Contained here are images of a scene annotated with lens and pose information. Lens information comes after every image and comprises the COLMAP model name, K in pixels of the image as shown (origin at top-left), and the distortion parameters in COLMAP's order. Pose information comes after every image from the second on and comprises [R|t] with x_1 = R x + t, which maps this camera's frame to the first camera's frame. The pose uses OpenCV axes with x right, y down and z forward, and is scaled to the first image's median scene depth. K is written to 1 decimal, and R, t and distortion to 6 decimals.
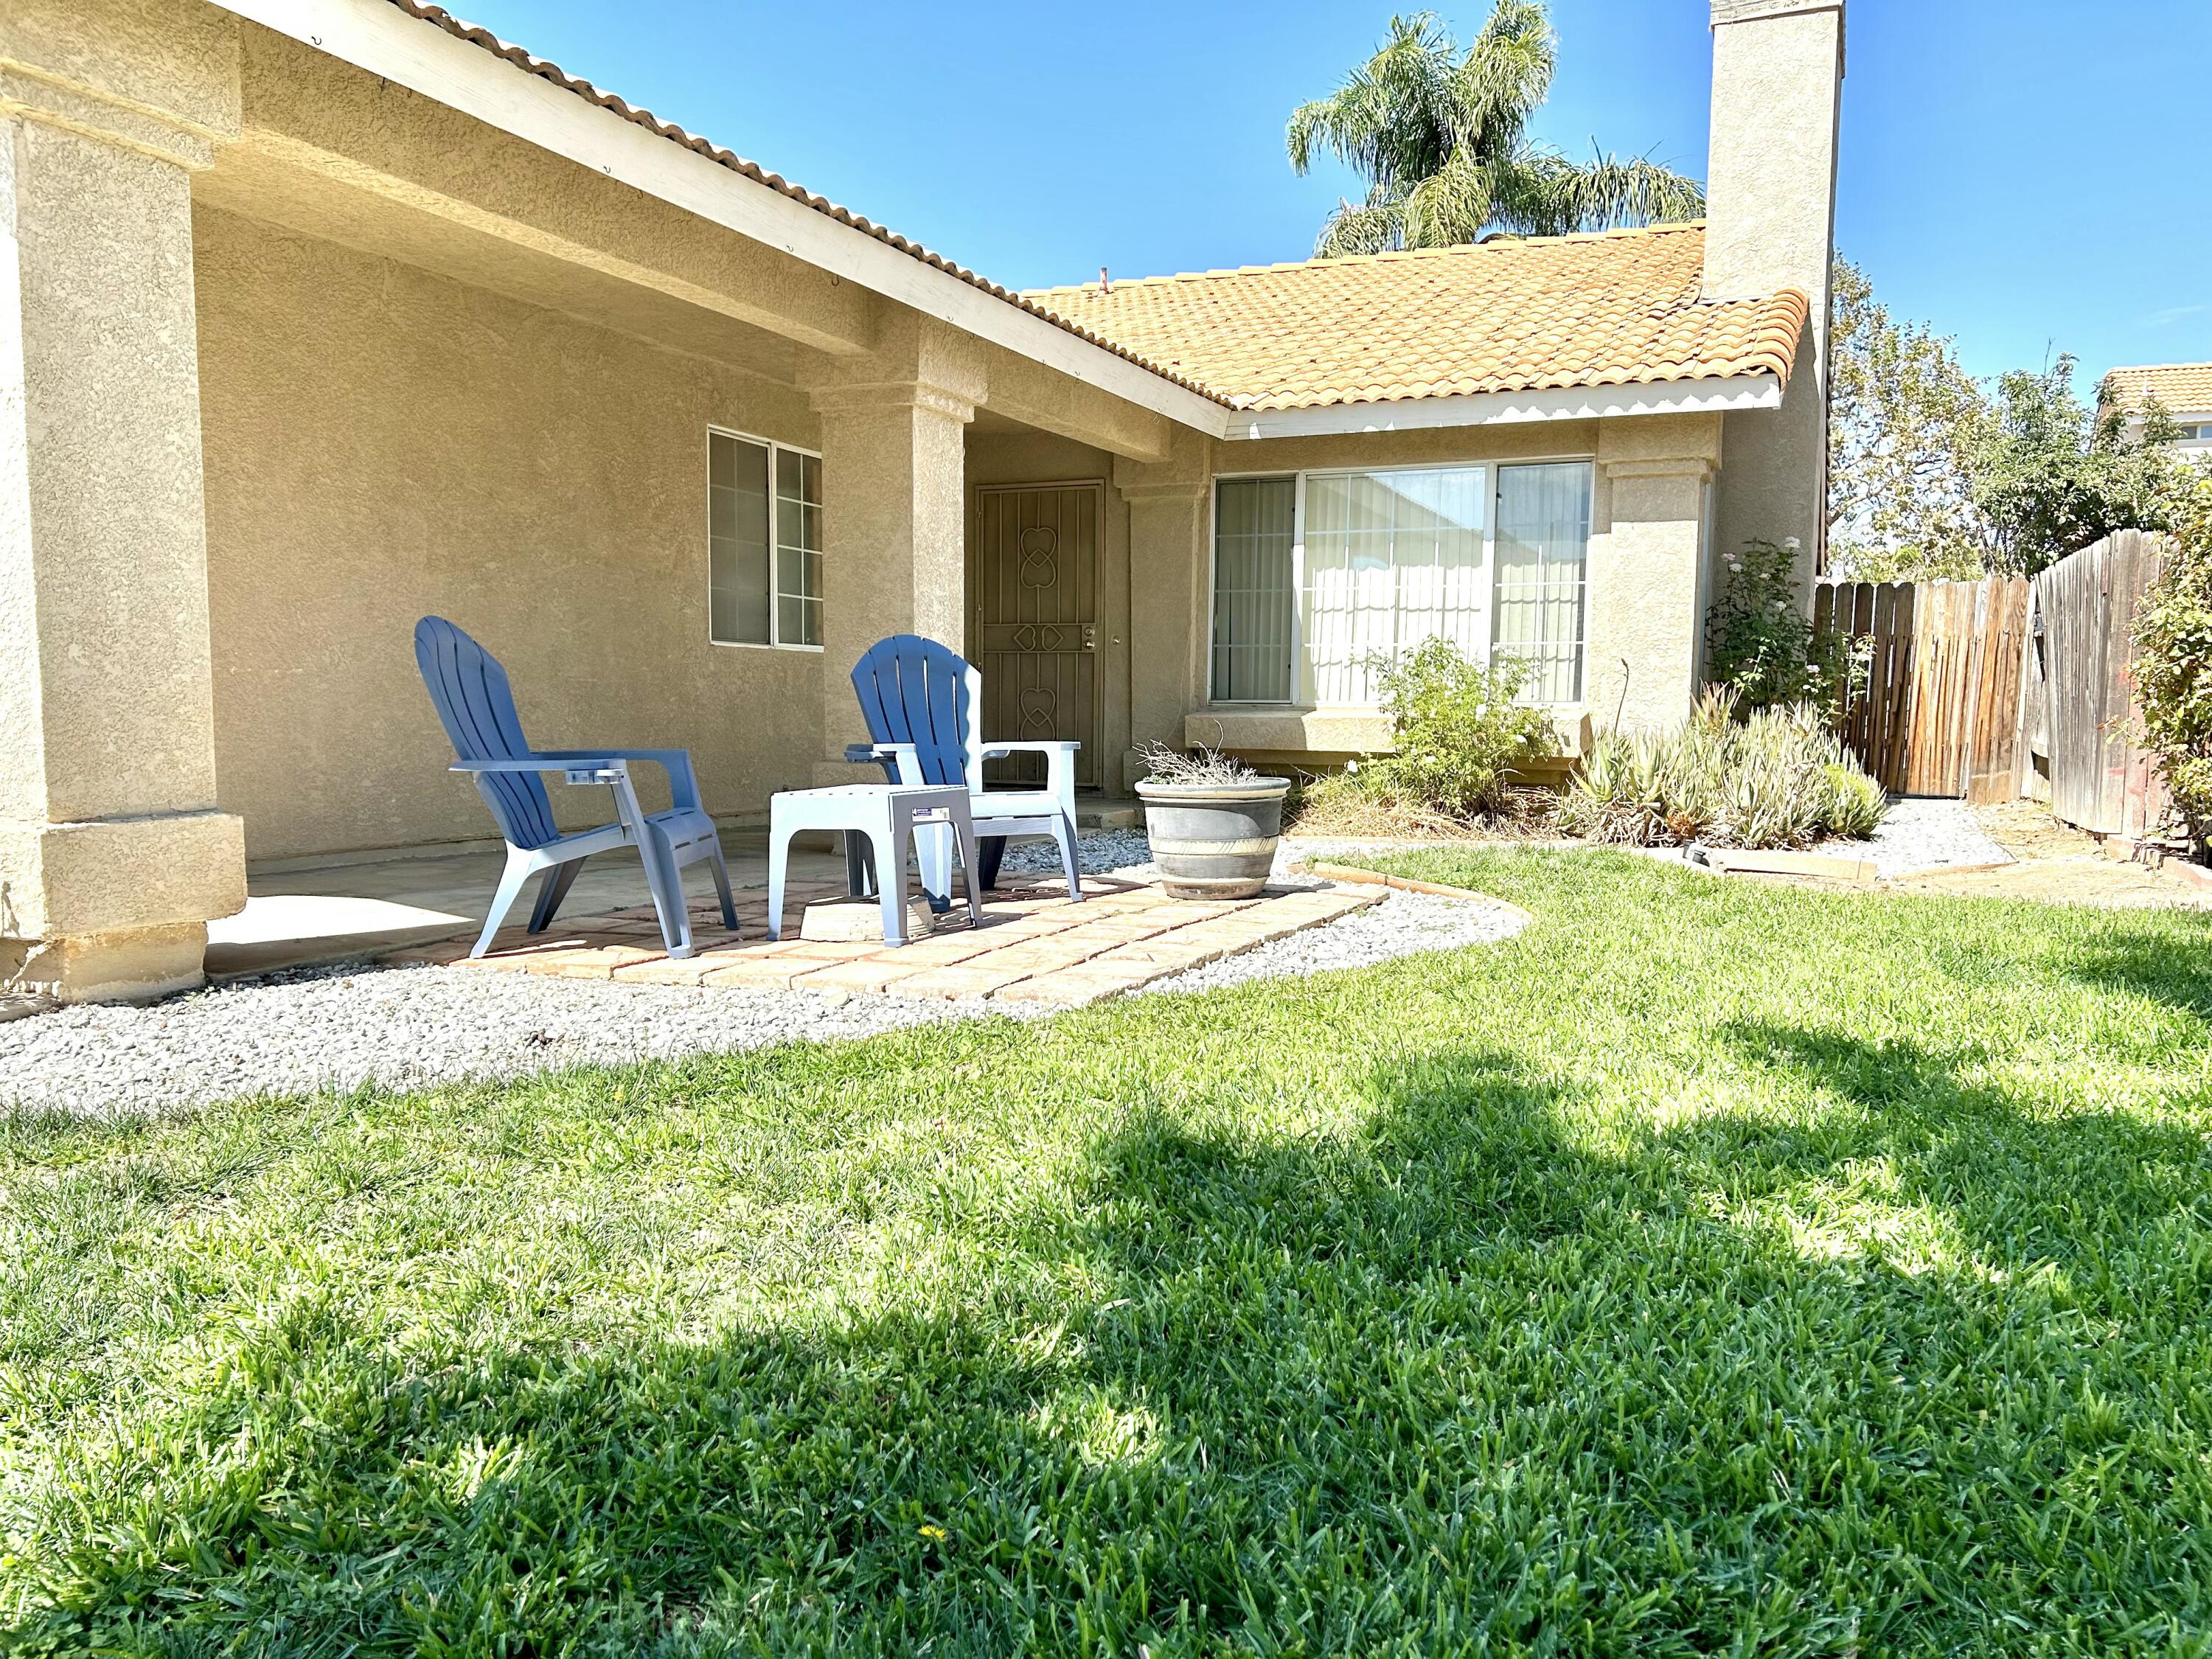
lens RADIAL K [[1644.6, 0, 1102.6], [0, 1644.6, 840.5], [0, 0, 1]] dist [0.060164, -0.073116]
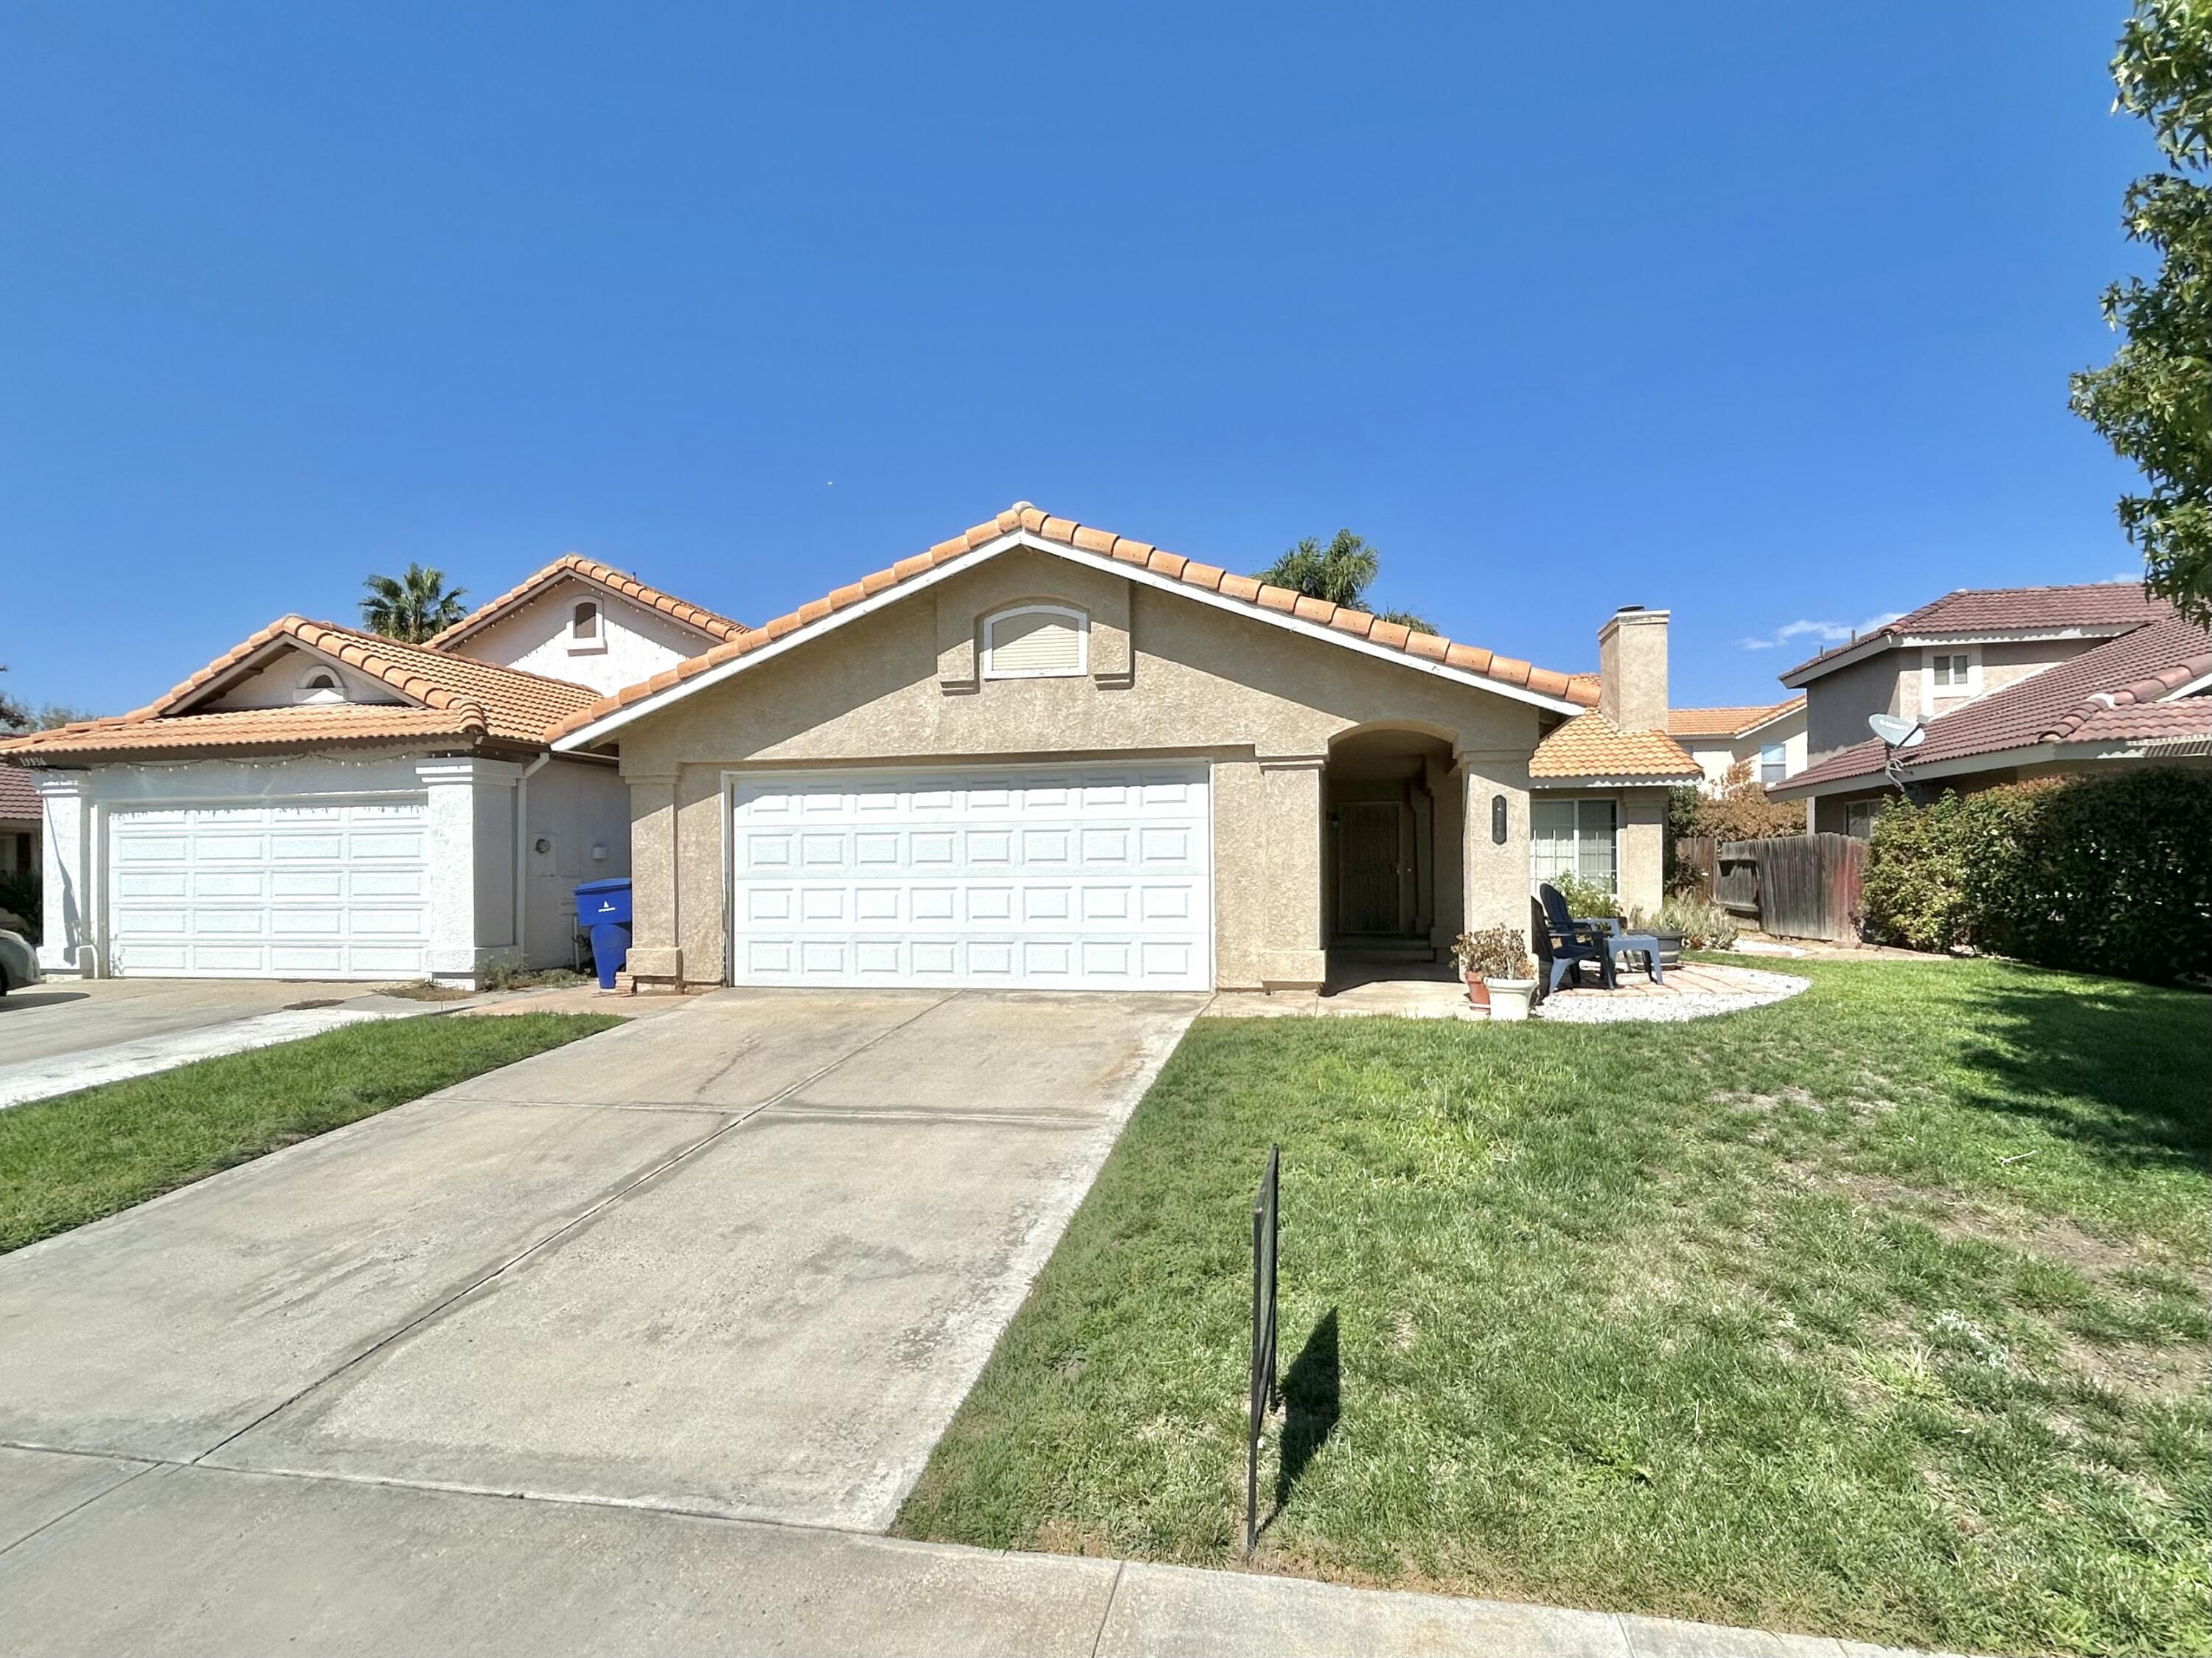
lens RADIAL K [[1083.0, 0, 1132.1], [0, 1083.0, 864.5], [0, 0, 1]] dist [-0.000641, 0.000793]
pose [[0.973185, -0.014428, 0.229569, -0.878338], [0.035370, 0.995548, -0.087373, -0.012383], [-0.227286, 0.093150, 0.969363, -0.471479]]
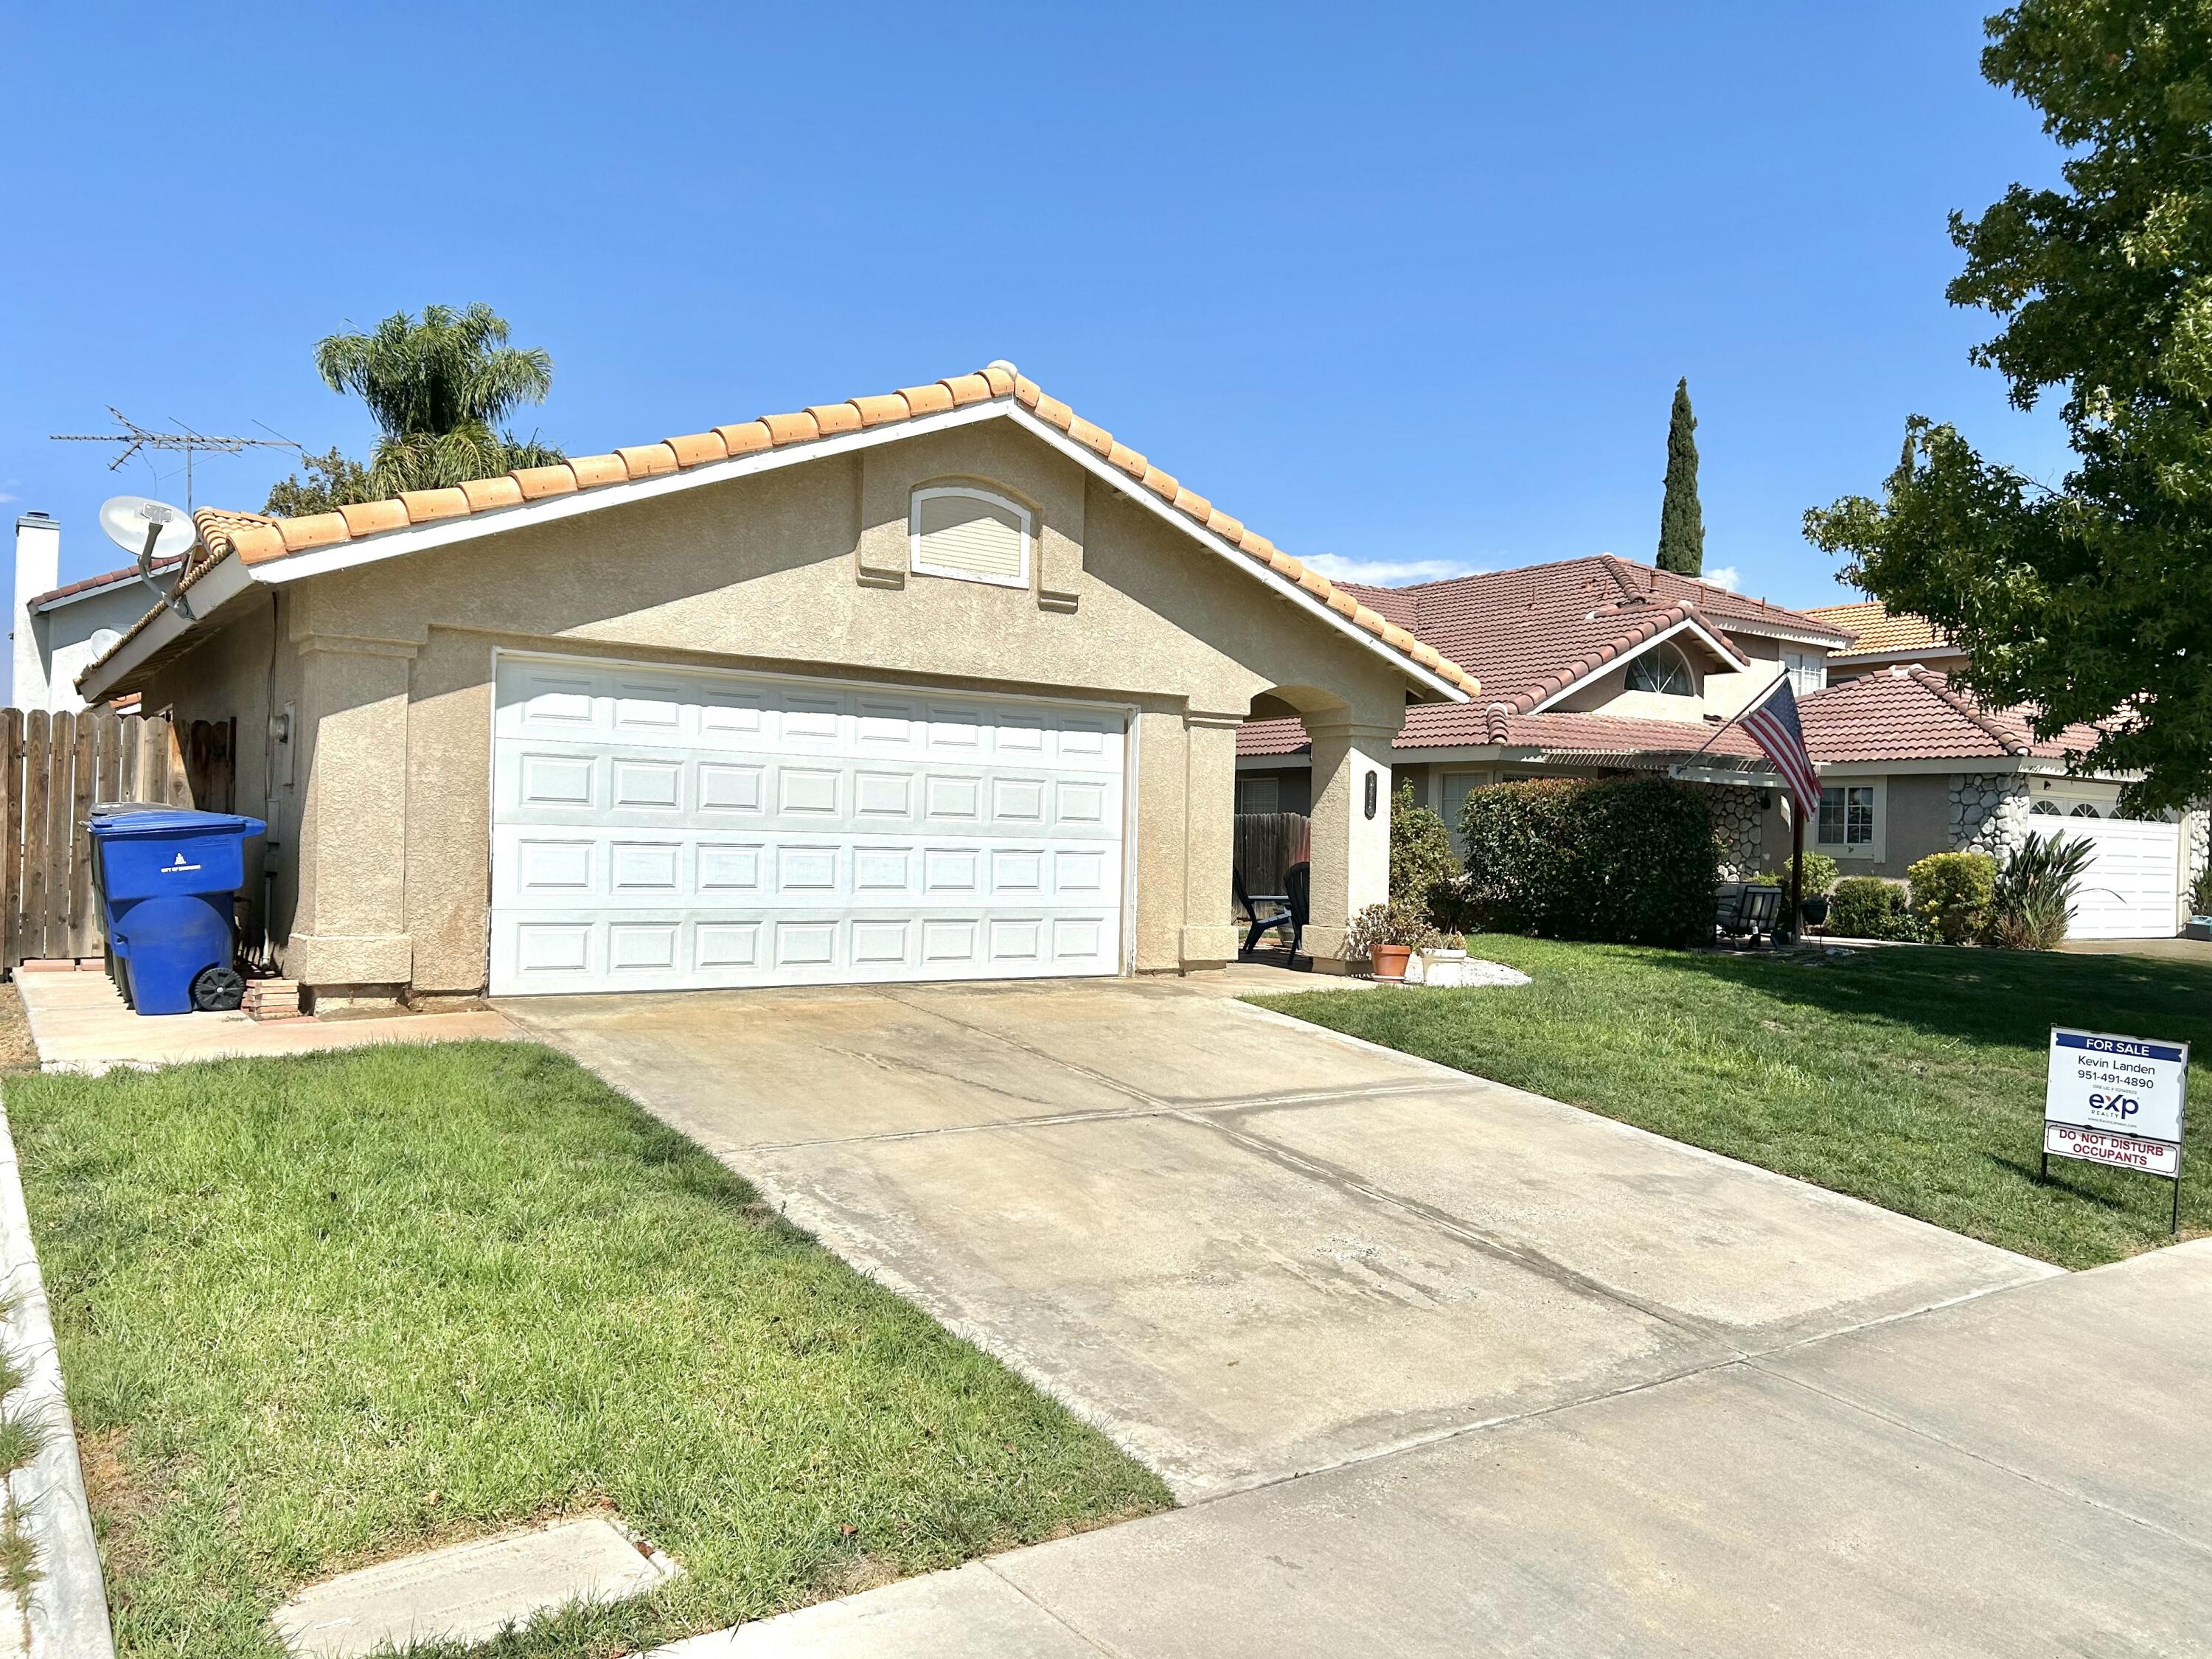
lens RADIAL K [[1644.6, 0, 1109.7], [0, 1644.6, 841.6], [0, 0, 1]] dist [0.060164, -0.073116]
pose [[0.513962, 0.008559, 0.857770, -1.785193], [0.048915, 0.998031, -0.039268, -0.038014], [-0.856417, 0.062141, 0.512532, -0.151963]]
